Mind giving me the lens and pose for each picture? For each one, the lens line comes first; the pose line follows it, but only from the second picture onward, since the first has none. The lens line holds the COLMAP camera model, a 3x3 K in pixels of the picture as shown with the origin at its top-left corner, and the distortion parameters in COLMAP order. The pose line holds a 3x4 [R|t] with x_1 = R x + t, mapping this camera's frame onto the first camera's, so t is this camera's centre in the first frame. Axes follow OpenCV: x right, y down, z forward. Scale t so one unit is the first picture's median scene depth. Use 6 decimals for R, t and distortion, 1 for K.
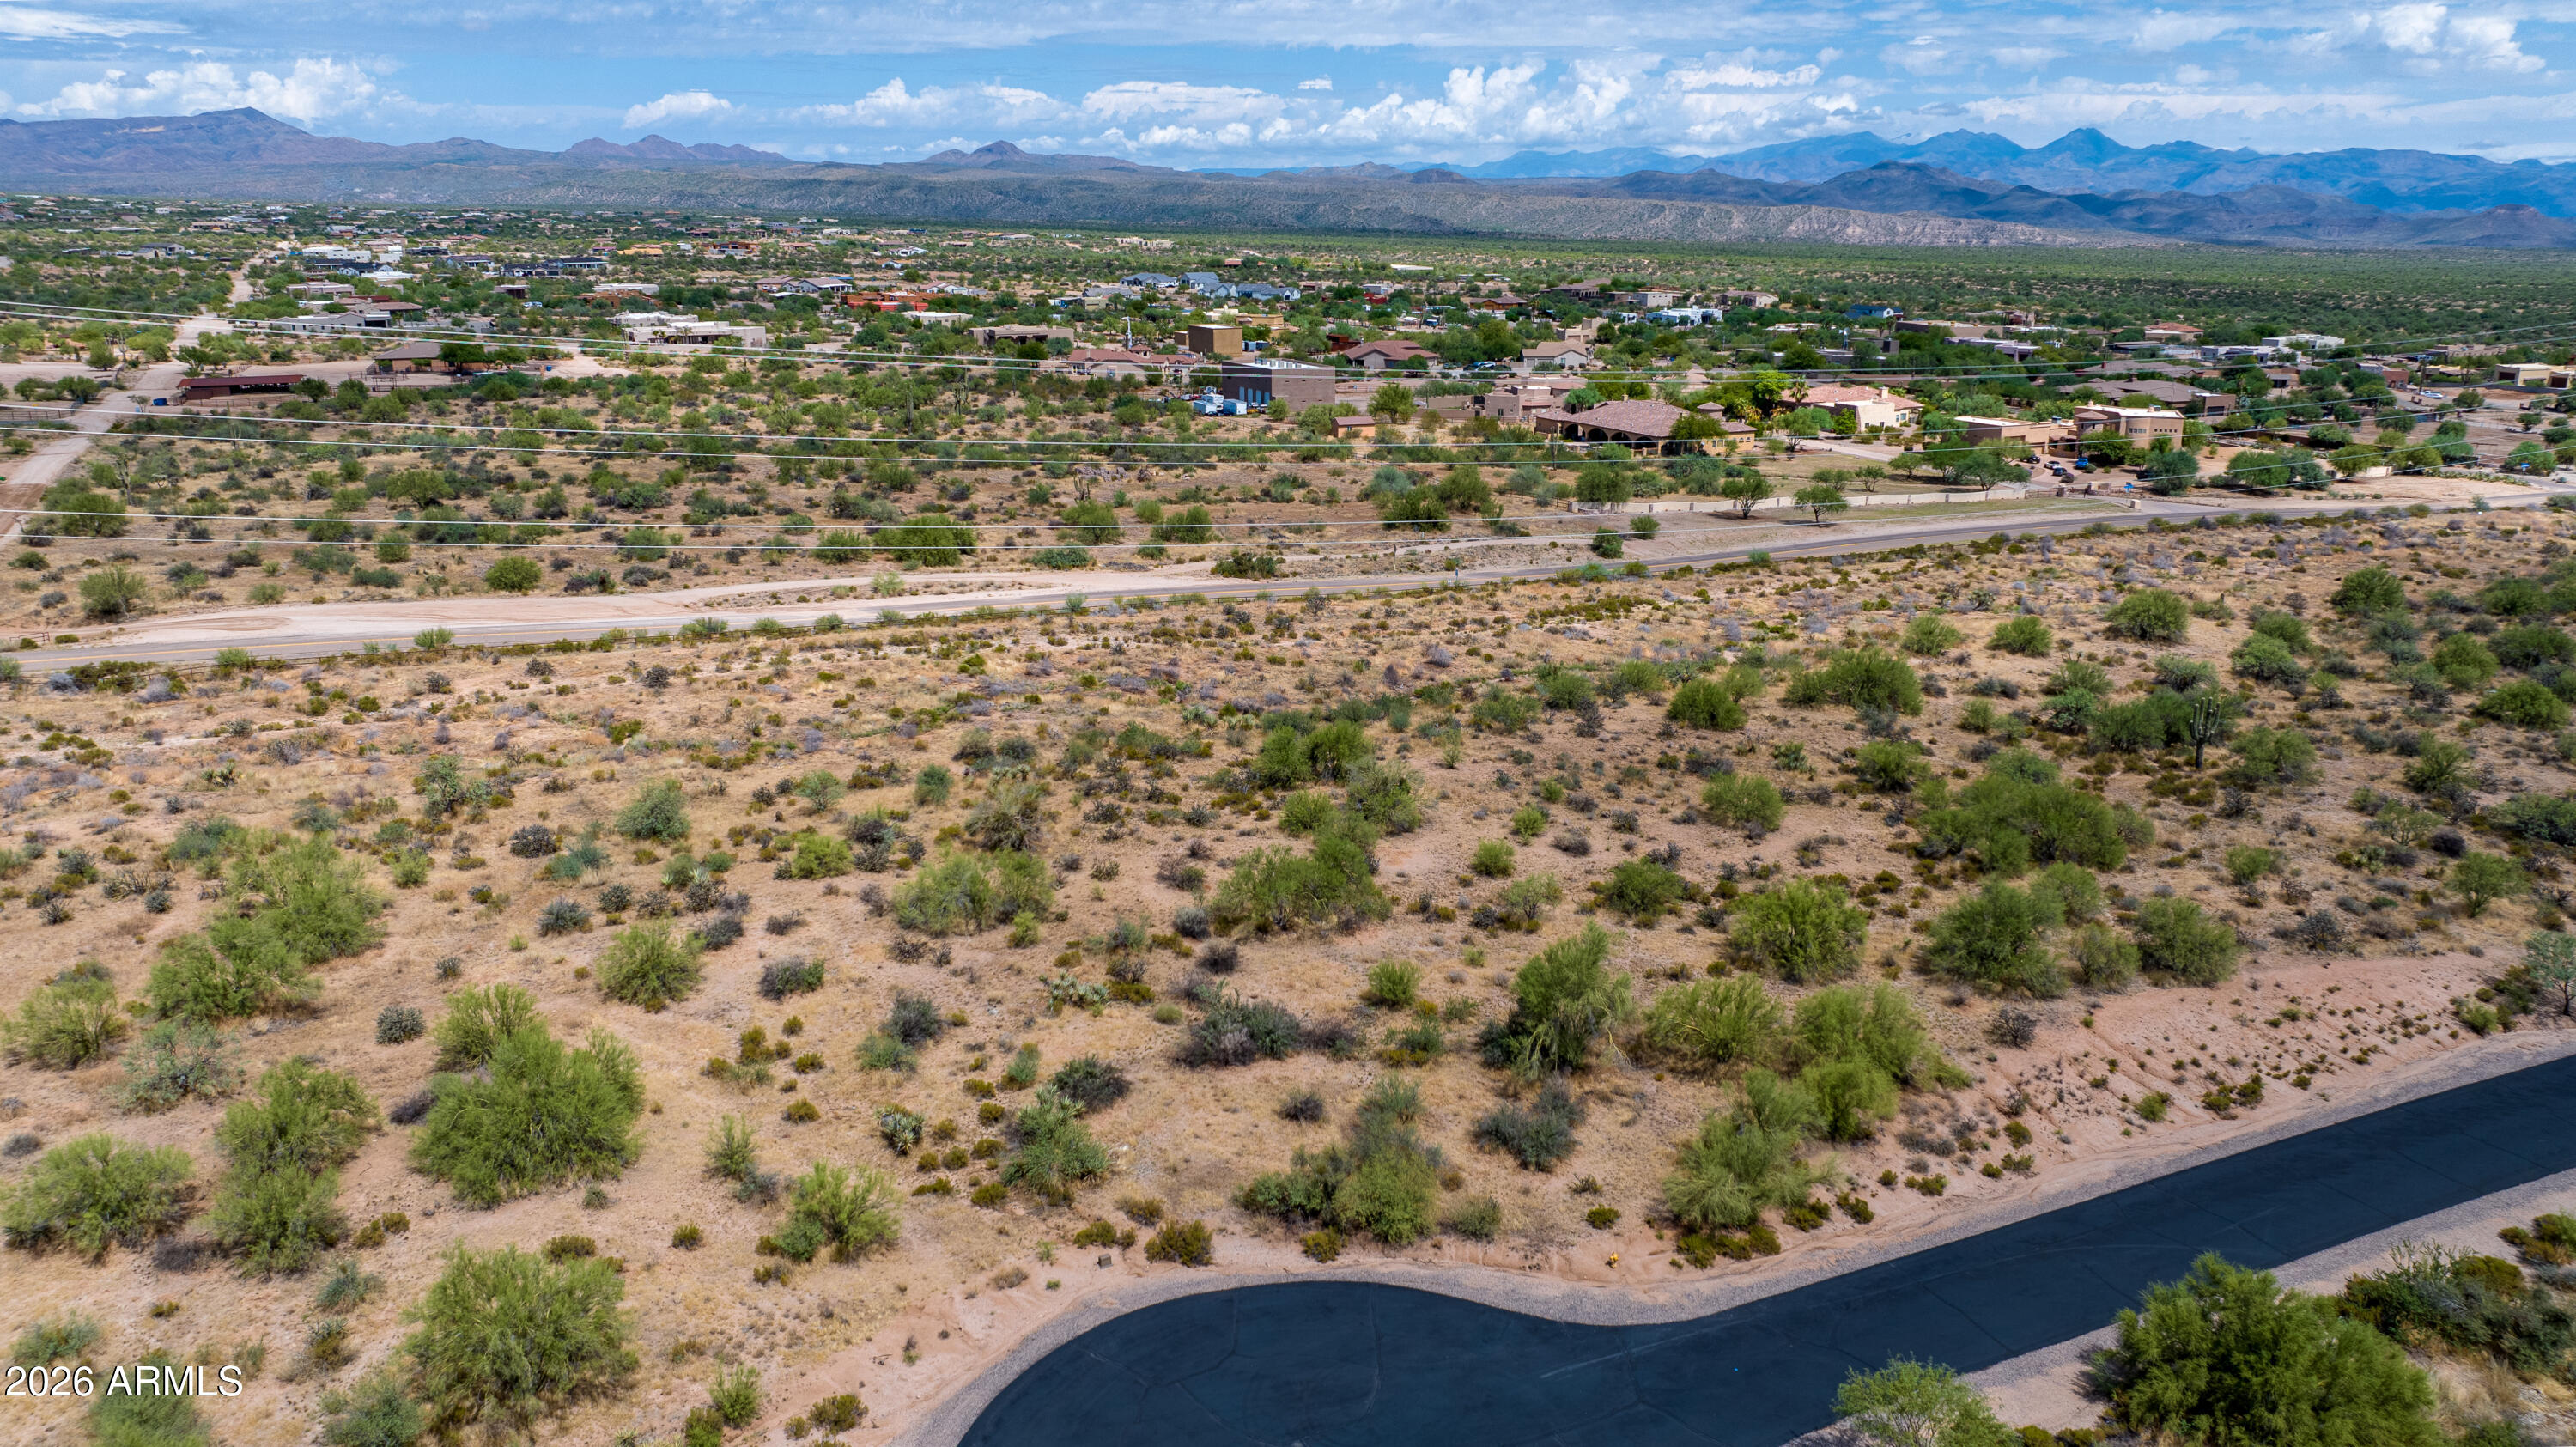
lens RADIAL K [[1813.7, 0, 1298.6], [0, 1813.7, 860.8], [0, 0, 1]] dist [-0.028874, 0.025376]
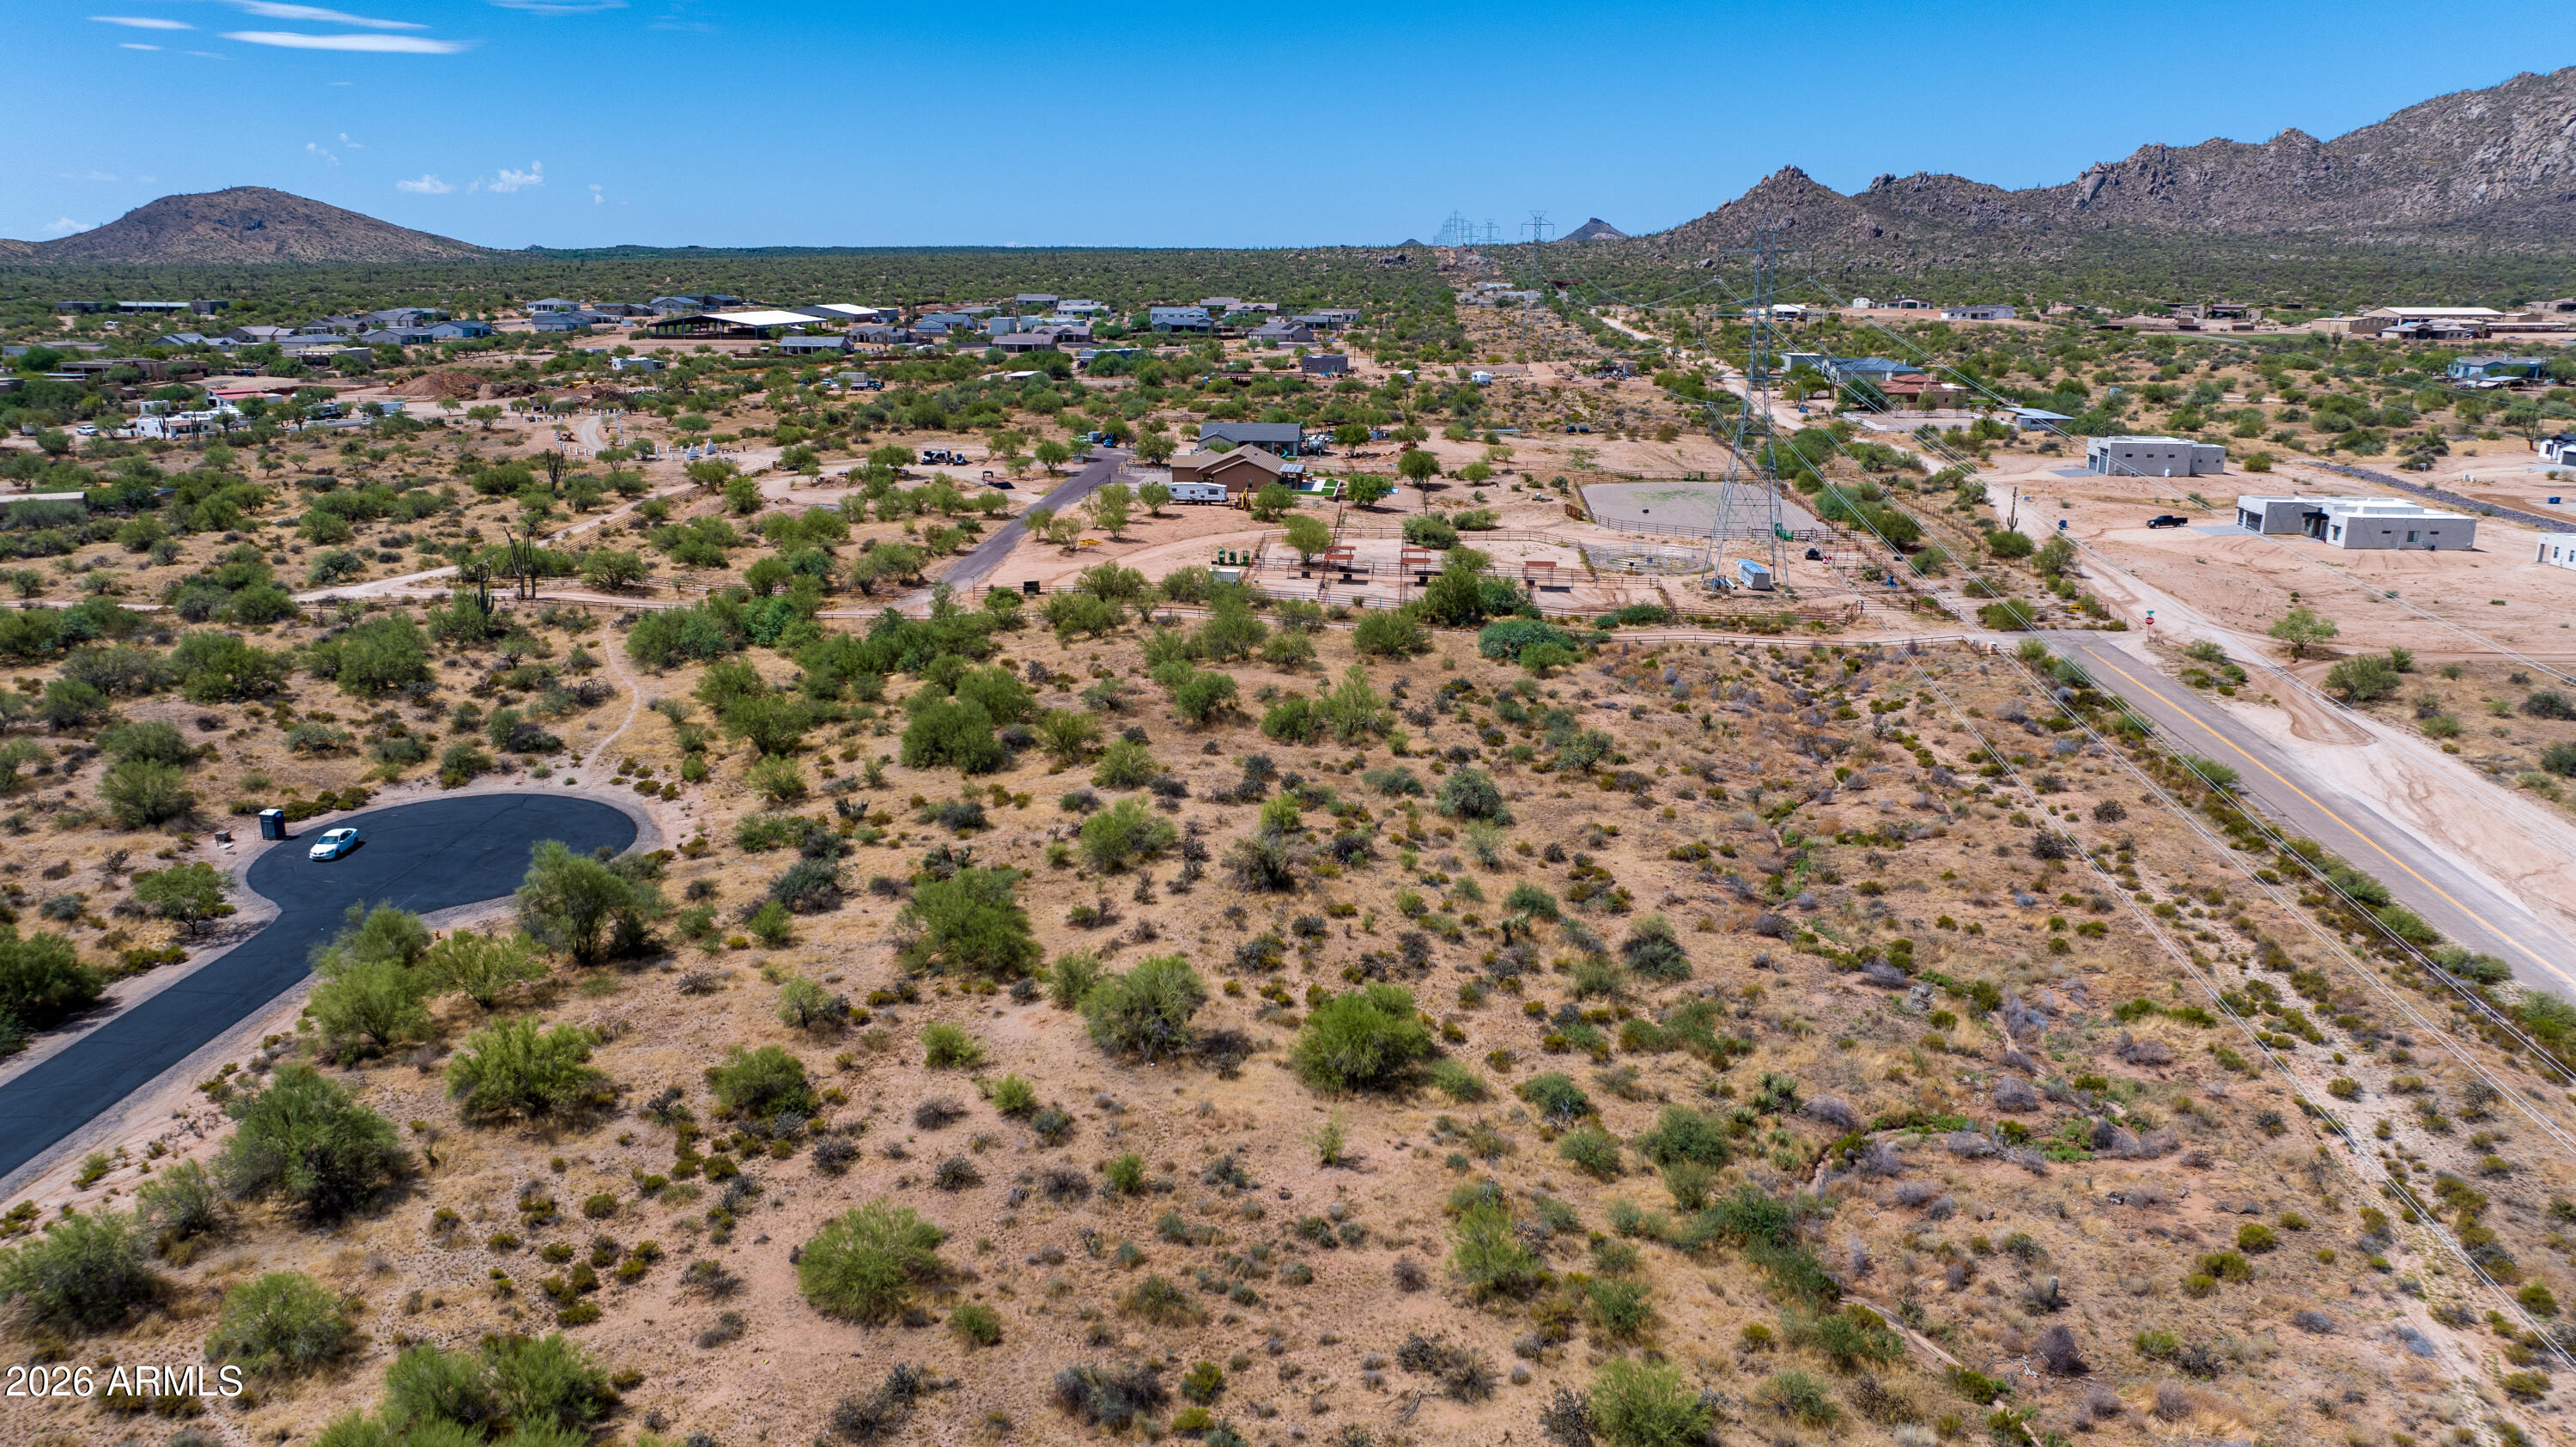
lens RADIAL K [[1813.7, 0, 1301.1], [0, 1813.7, 730.7], [0, 0, 1]] dist [-0.028874, 0.025376]
pose [[-0.499432, 0.210266, -0.840450, 0.852068], [-0.302456, 0.866745, 0.396577, -0.621883], [0.811843, 0.452262, -0.369284, 1.655618]]
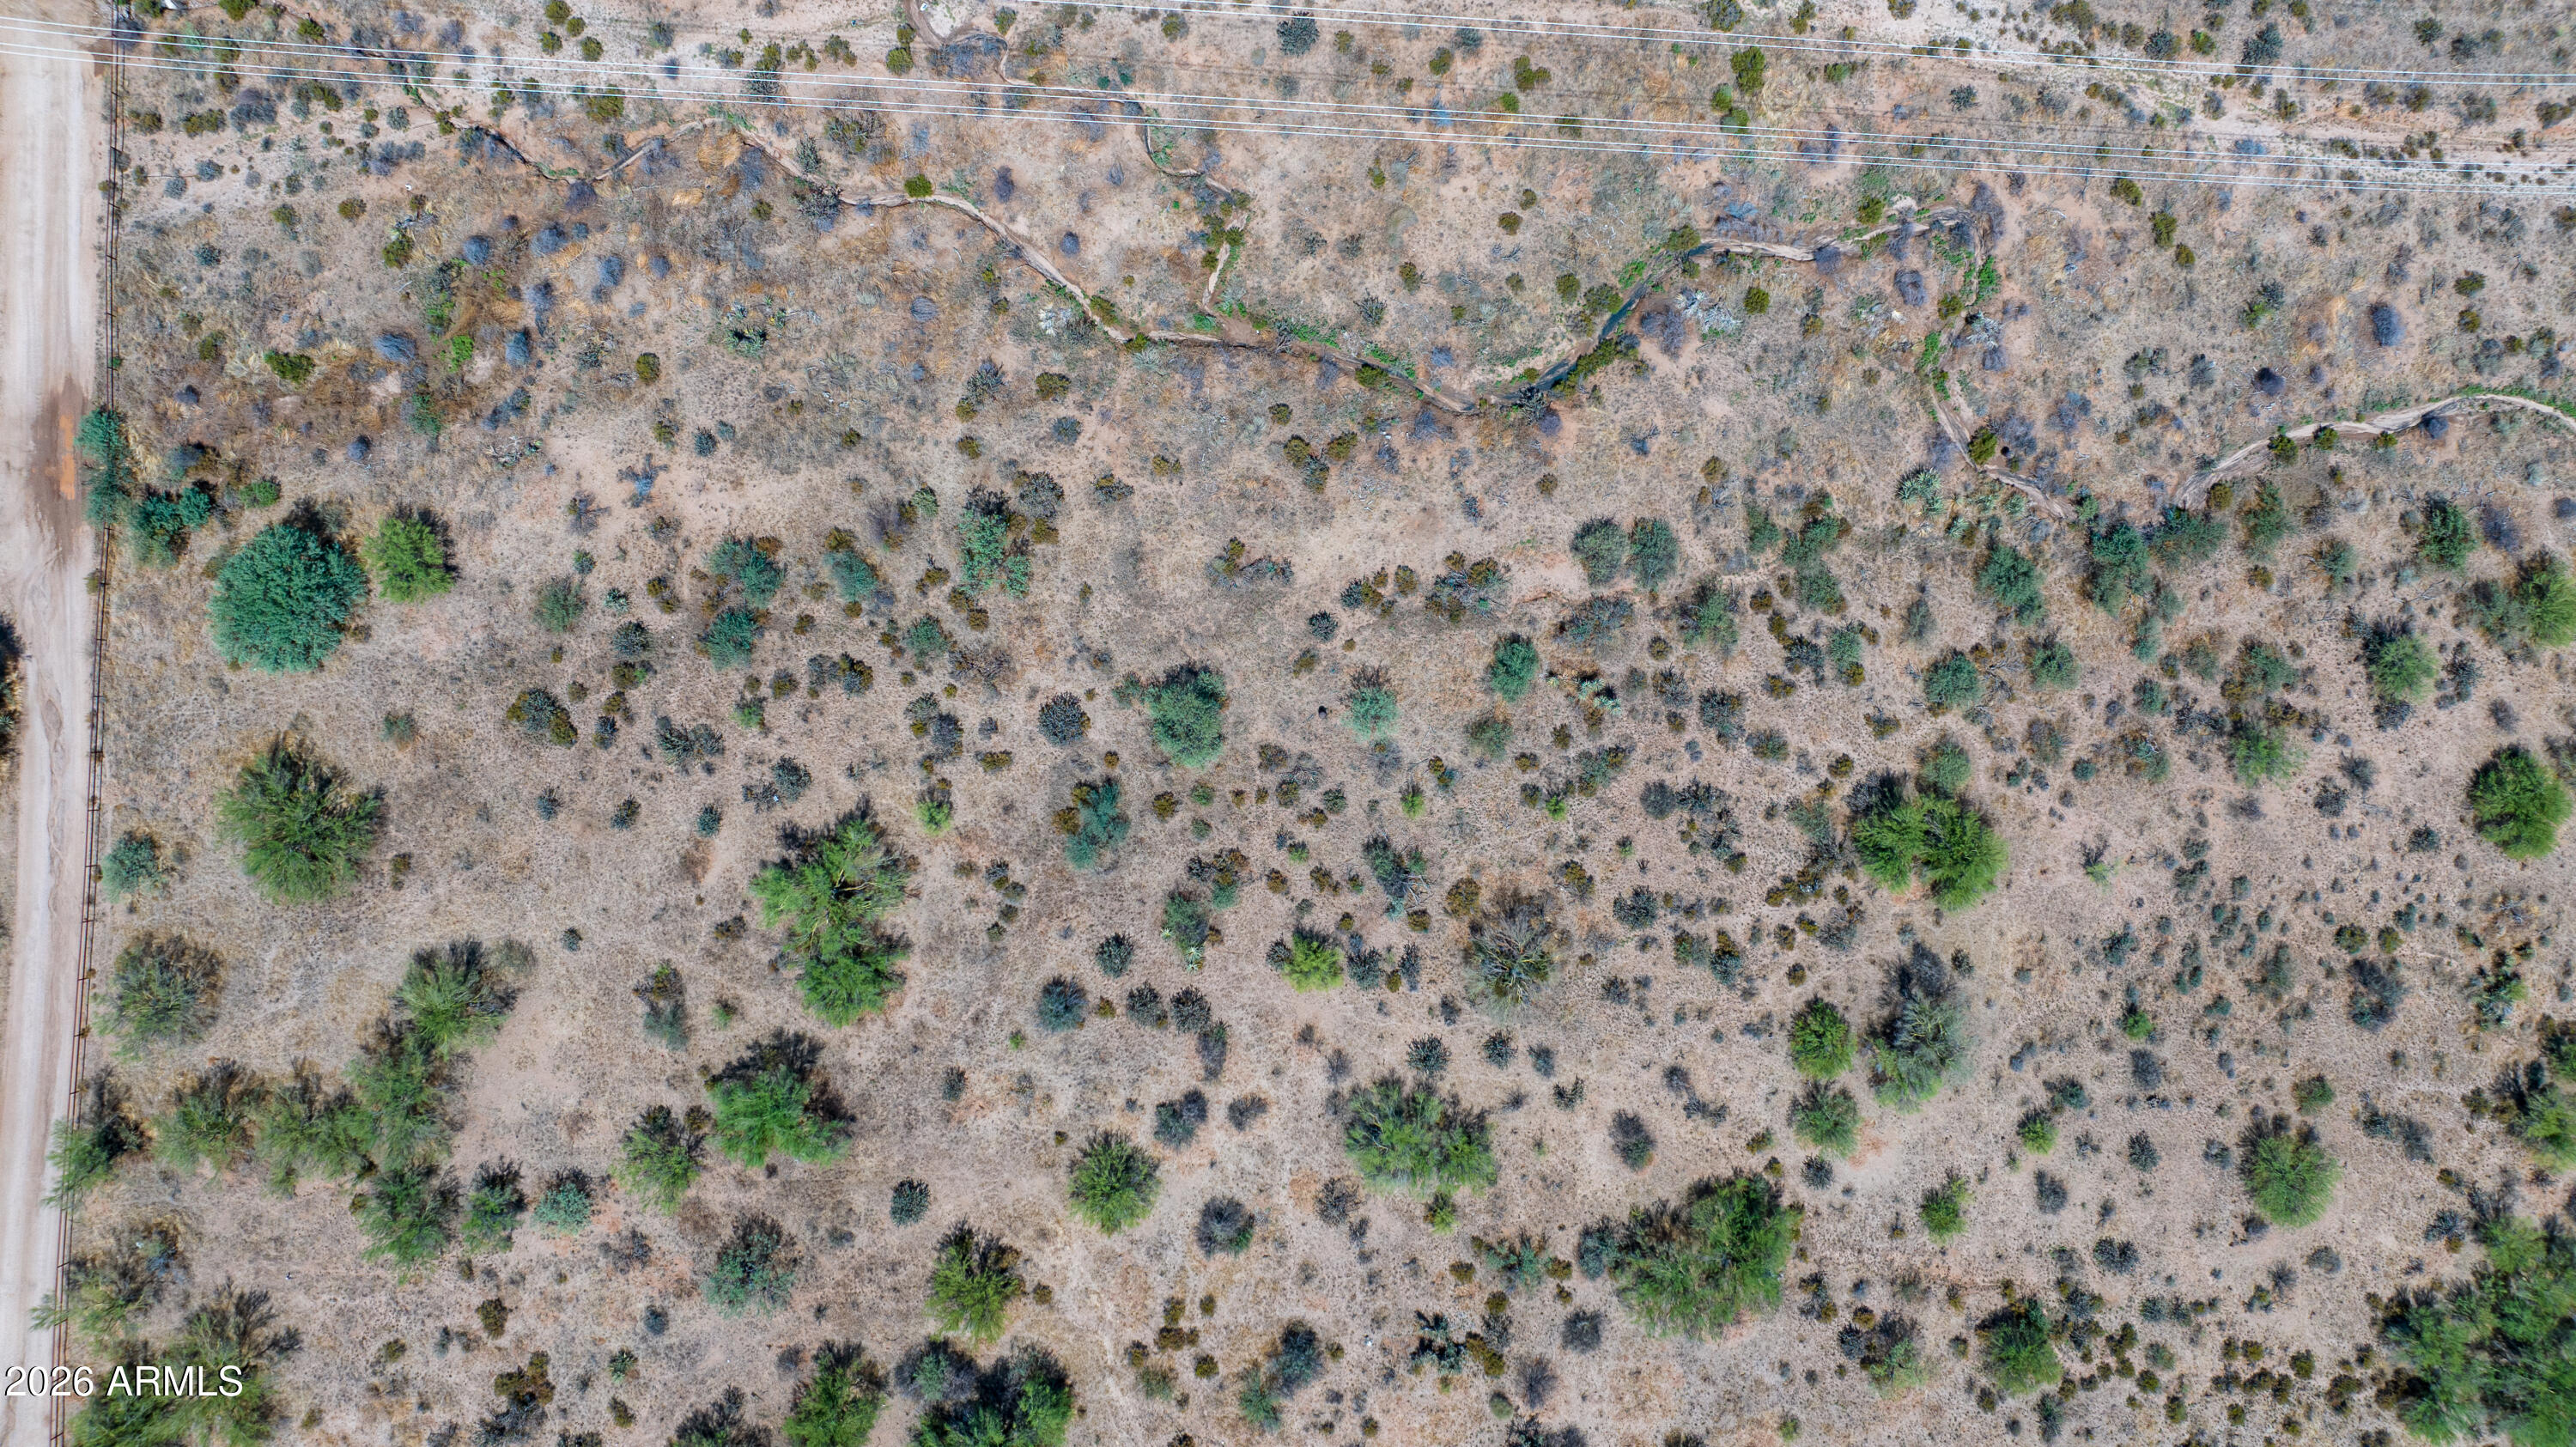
lens RADIAL K [[1813.7, 0, 1277.7], [0, 1813.7, 759.9], [0, 0, 1]] dist [-0.028874, 0.025376]
pose [[0.889620, 0.456224, 0.020890, -0.407017], [-0.185434, 0.319033, 0.929426, -1.087417], [0.417362, -0.830709, 0.368418, 0.834794]]
